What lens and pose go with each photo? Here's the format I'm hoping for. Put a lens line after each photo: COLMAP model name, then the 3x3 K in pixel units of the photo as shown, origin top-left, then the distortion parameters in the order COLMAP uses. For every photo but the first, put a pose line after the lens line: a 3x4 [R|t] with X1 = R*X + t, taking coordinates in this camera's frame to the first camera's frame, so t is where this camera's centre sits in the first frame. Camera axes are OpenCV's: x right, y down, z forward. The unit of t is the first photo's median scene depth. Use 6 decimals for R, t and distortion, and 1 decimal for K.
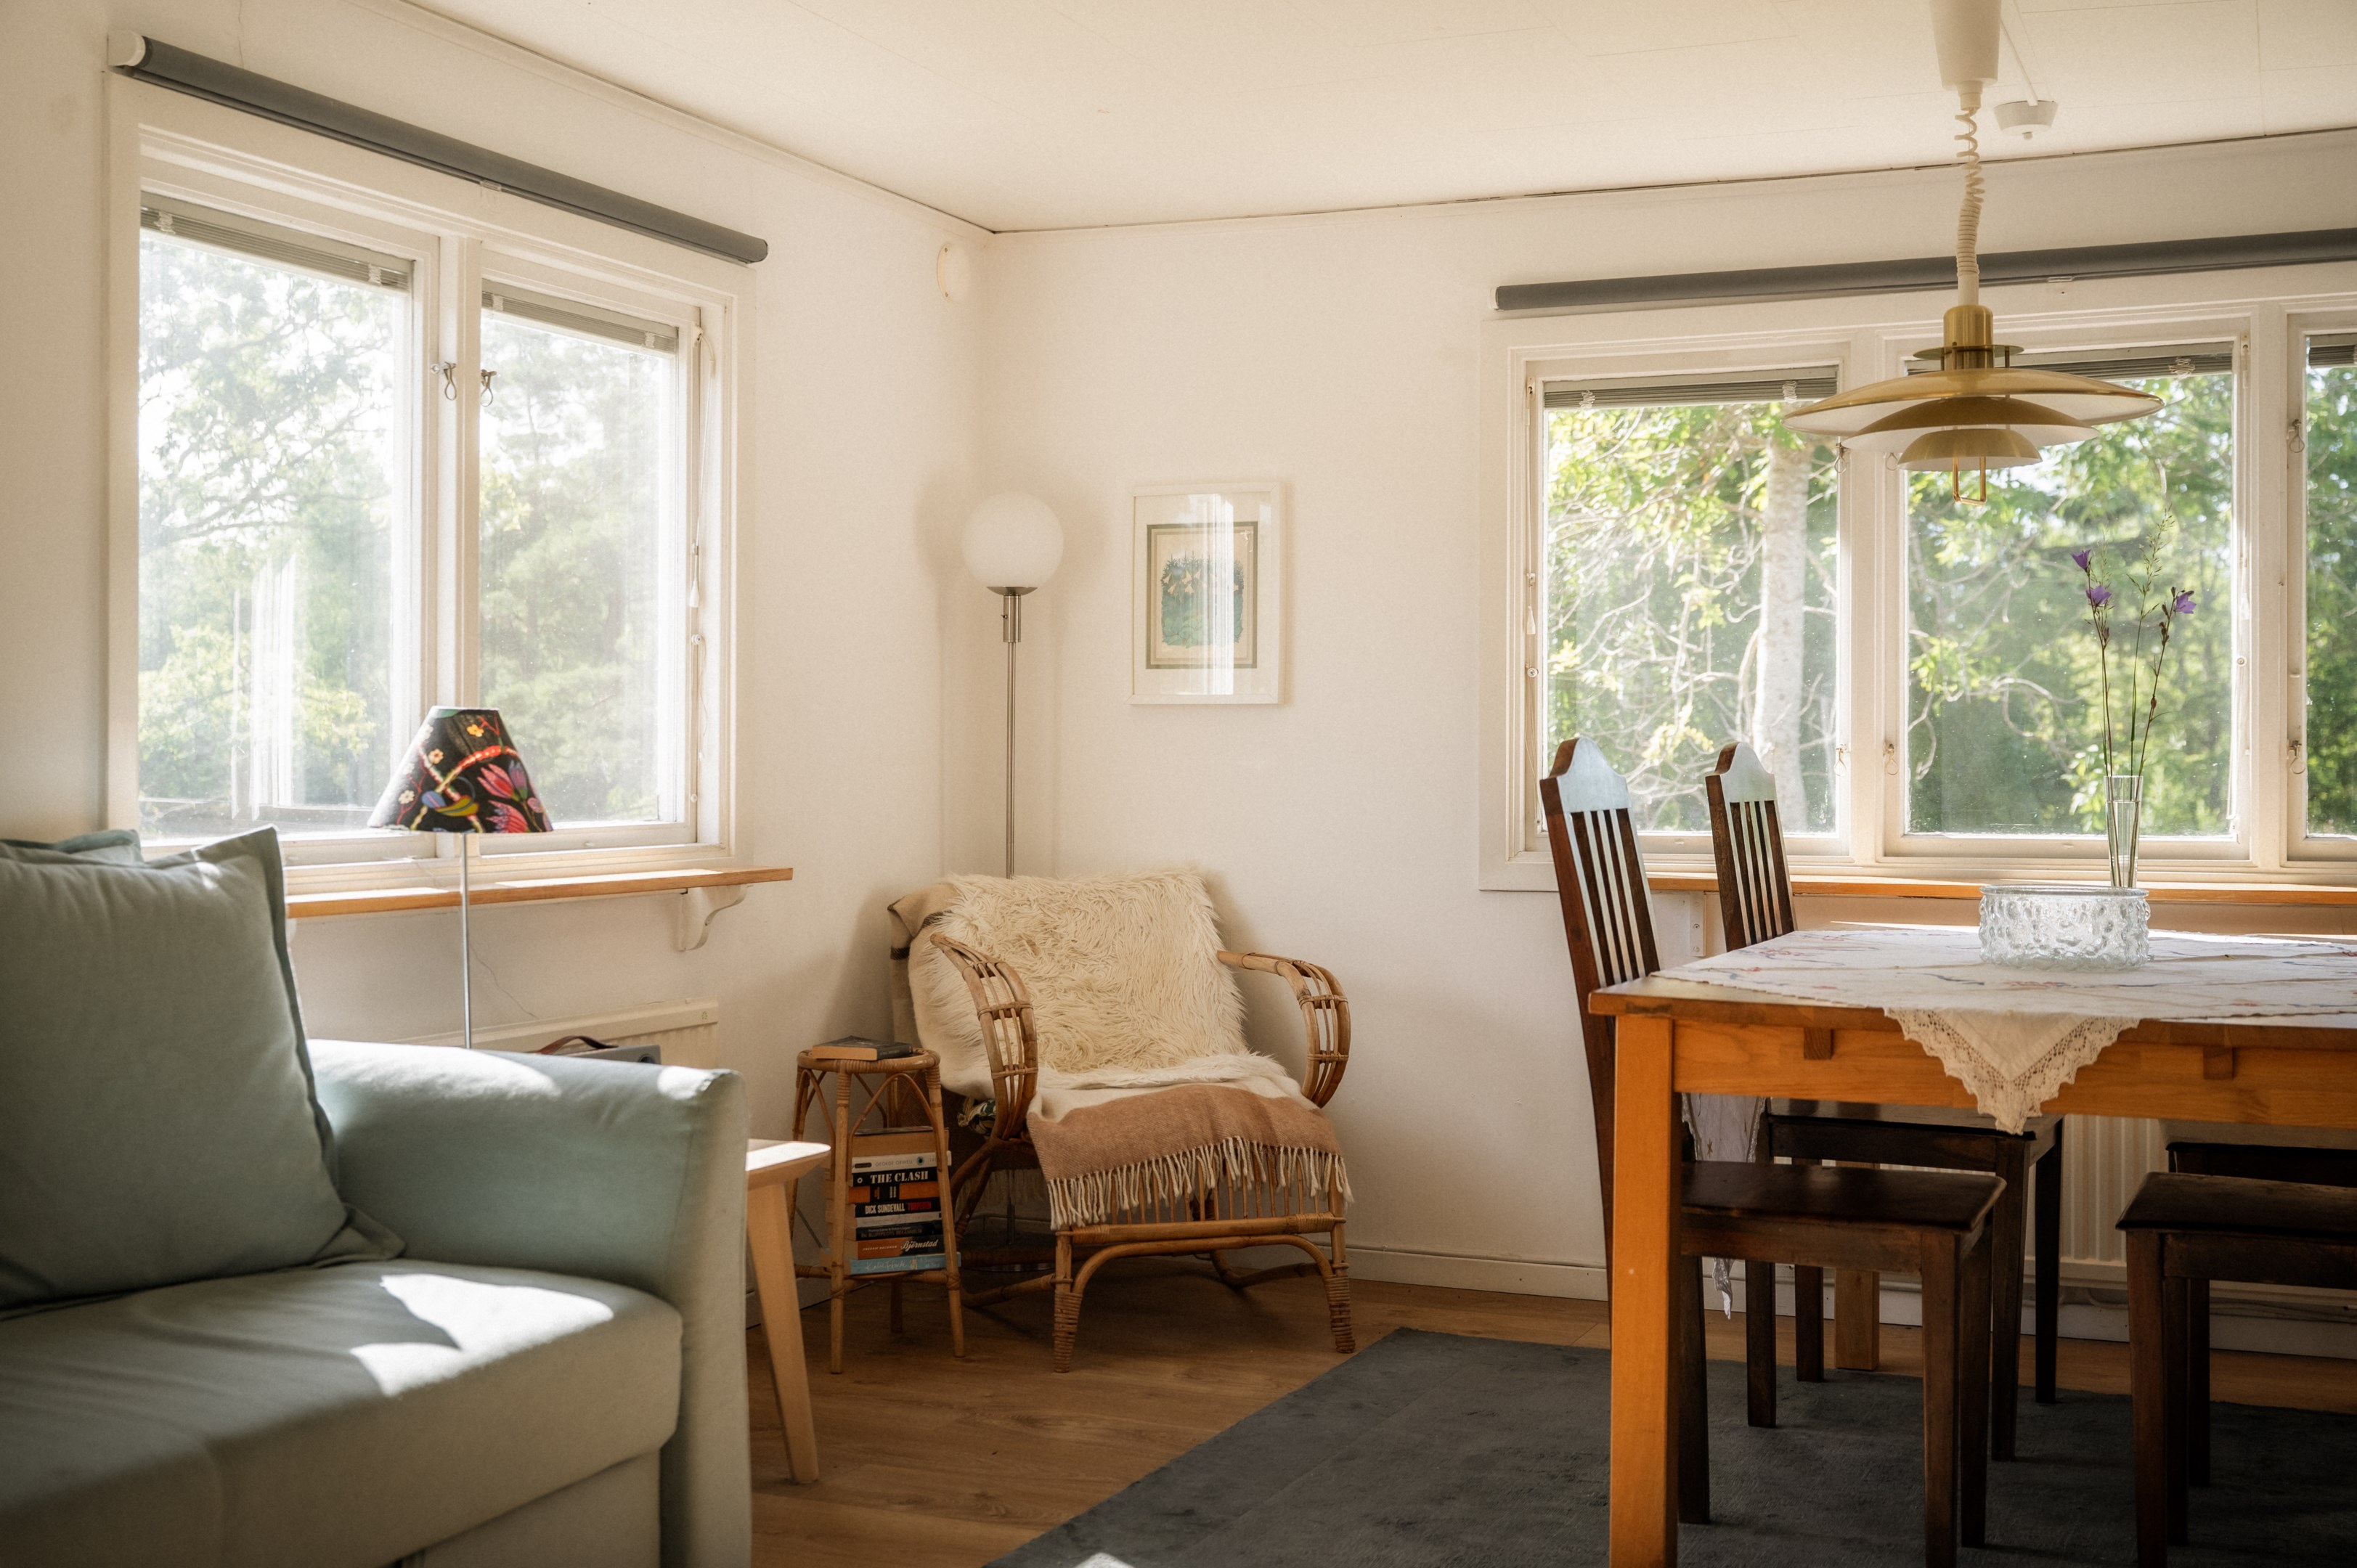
lens RADIAL K [[2675.8, 0, 1180.6], [0, 2675.8, 787.4], [0, 0, 1]] dist [0.003772, 0.000000]
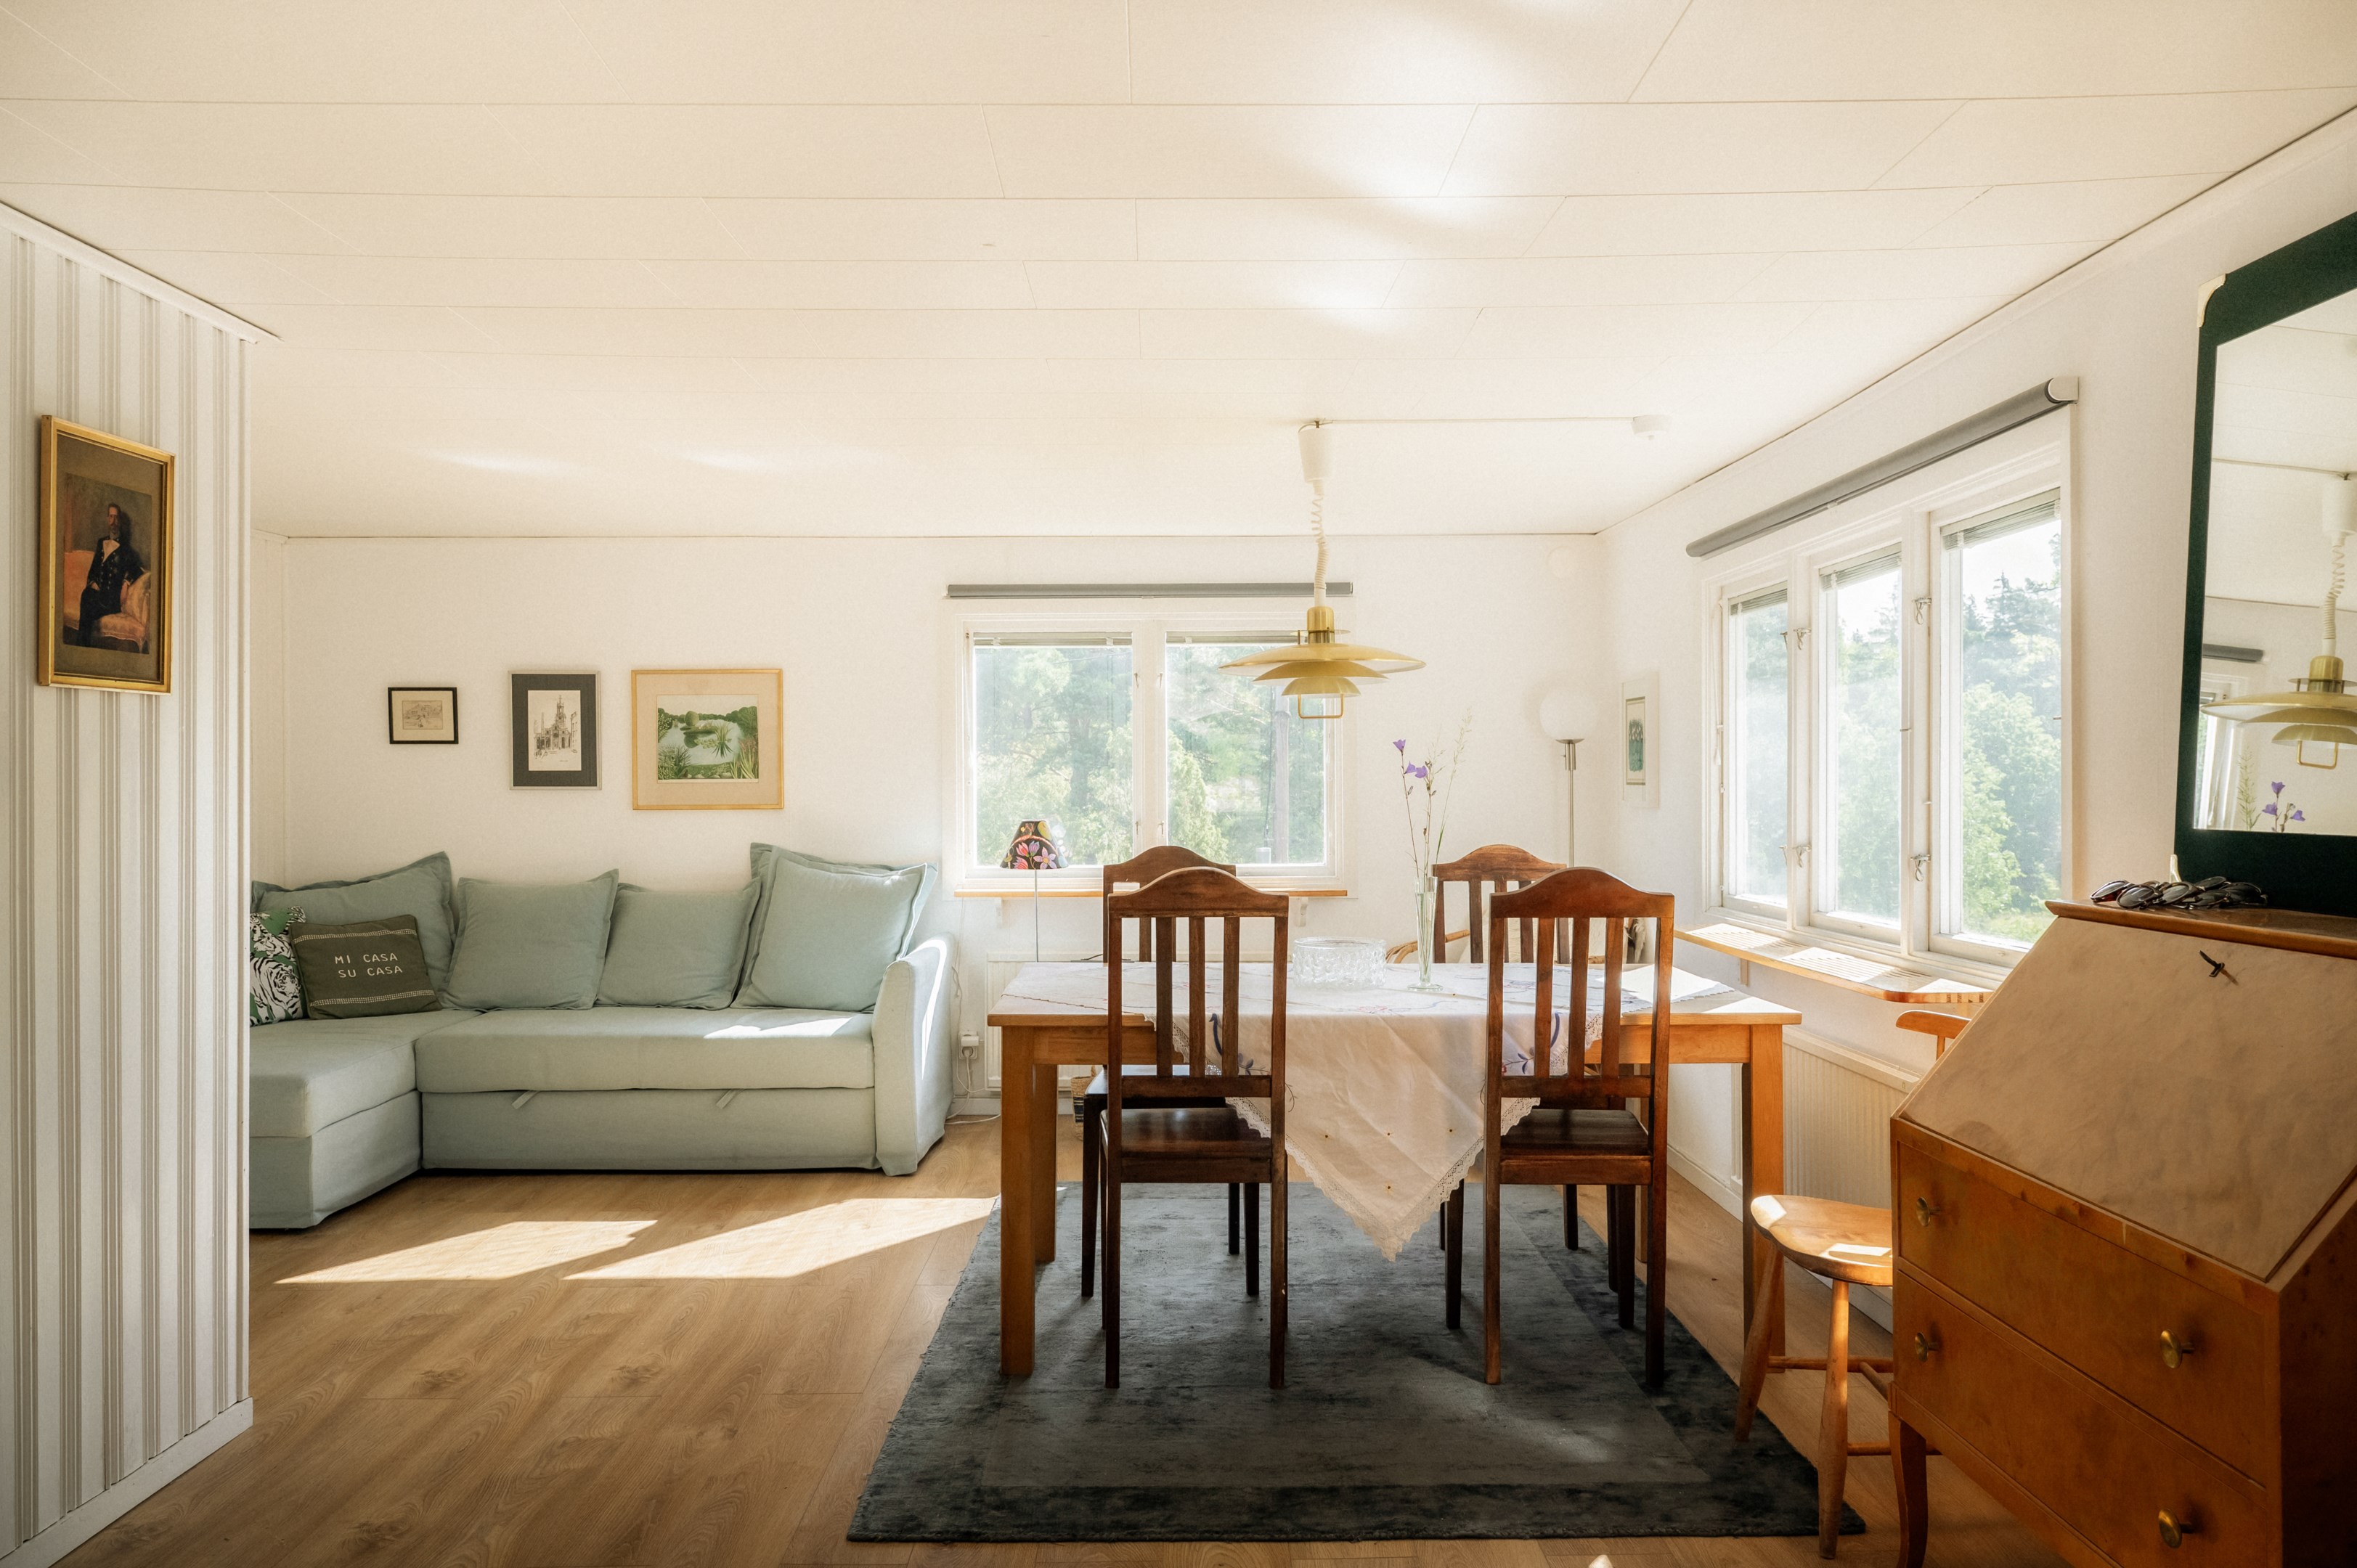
lens RADIAL K [[1698.6, 0, 1161.0], [0, 1698.6, 781.0], [0, 0, 1]] dist [-0.002986, 0.001409]
pose [[0.396224, -0.003832, -0.918146, 1.129873], [-0.006157, 0.999958, -0.006831, -0.049903], [0.918133, 0.008360, 0.396184, 0.407487]]
